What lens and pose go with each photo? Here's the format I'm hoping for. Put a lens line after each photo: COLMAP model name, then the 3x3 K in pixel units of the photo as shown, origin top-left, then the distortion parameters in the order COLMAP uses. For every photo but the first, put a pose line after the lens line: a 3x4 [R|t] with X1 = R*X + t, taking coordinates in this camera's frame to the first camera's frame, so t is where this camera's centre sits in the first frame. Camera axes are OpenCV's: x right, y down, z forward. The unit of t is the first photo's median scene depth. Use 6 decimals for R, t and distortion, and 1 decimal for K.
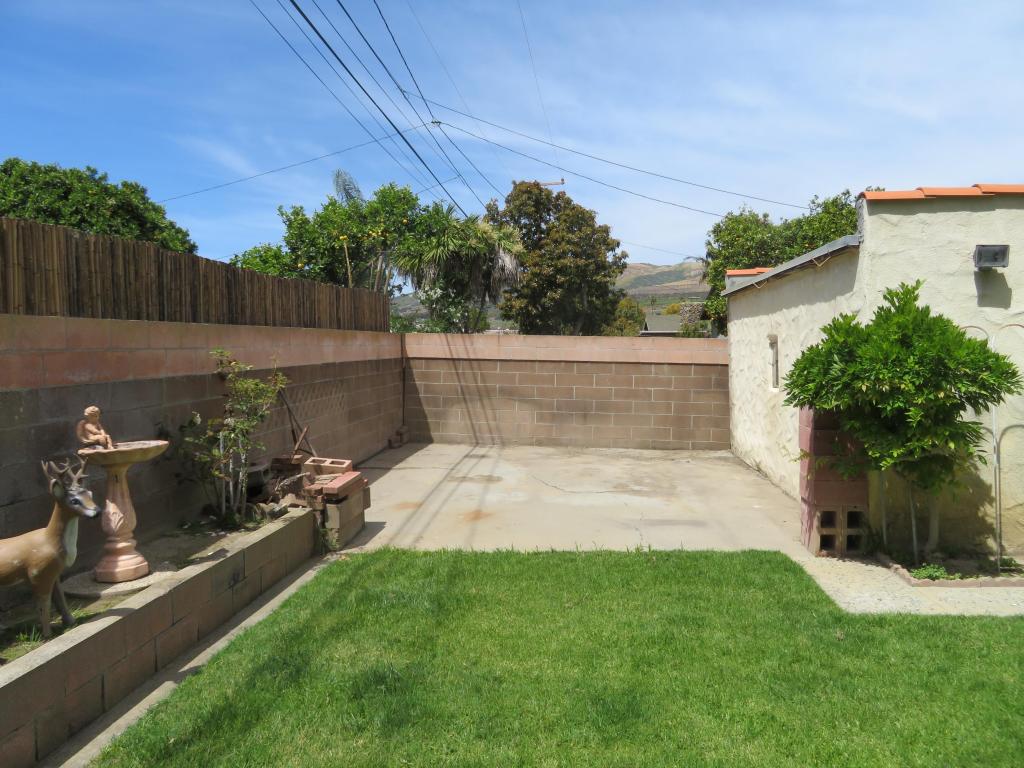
lens RADIAL K [[738.9, 0, 513.2], [0, 738.9, 384.1], [0, 0, 1]] dist [0.007824, 0.010775]
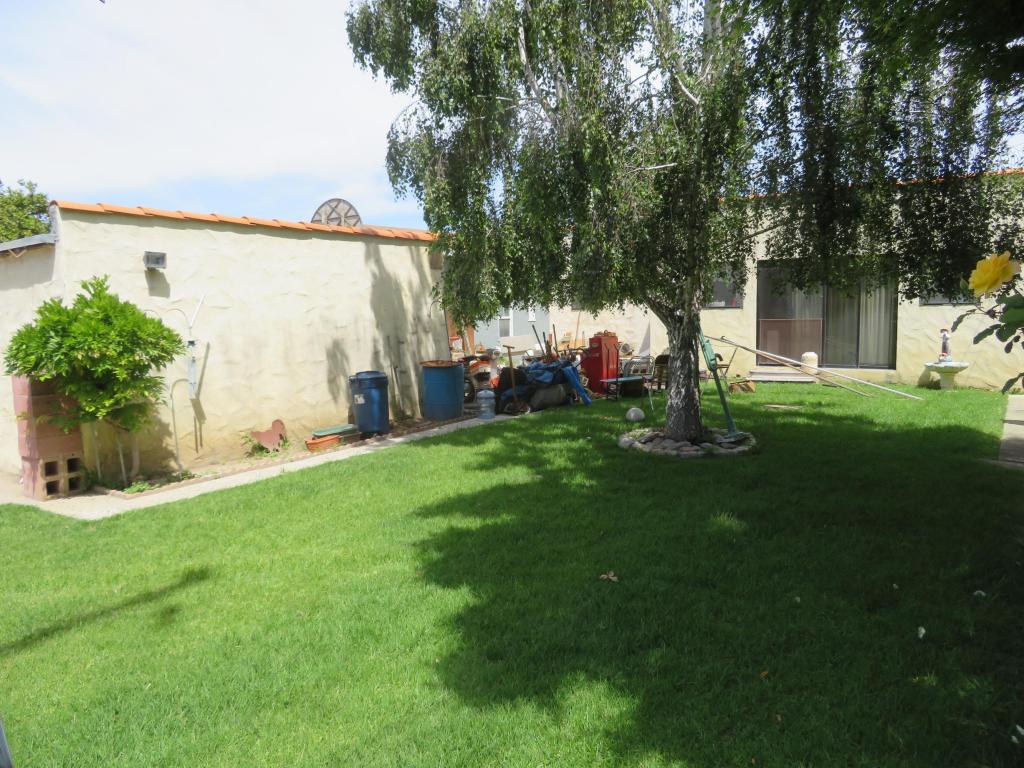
lens RADIAL K [[738.9, 0, 513.1], [0, 738.9, 385.3], [0, 0, 1]] dist [0.007824, 0.010775]
pose [[0.494078, -0.081697, 0.865571, -0.260485], [0.068181, 0.996150, 0.055103, 0.033776], [-0.866740, 0.031791, 0.497746, -0.284135]]
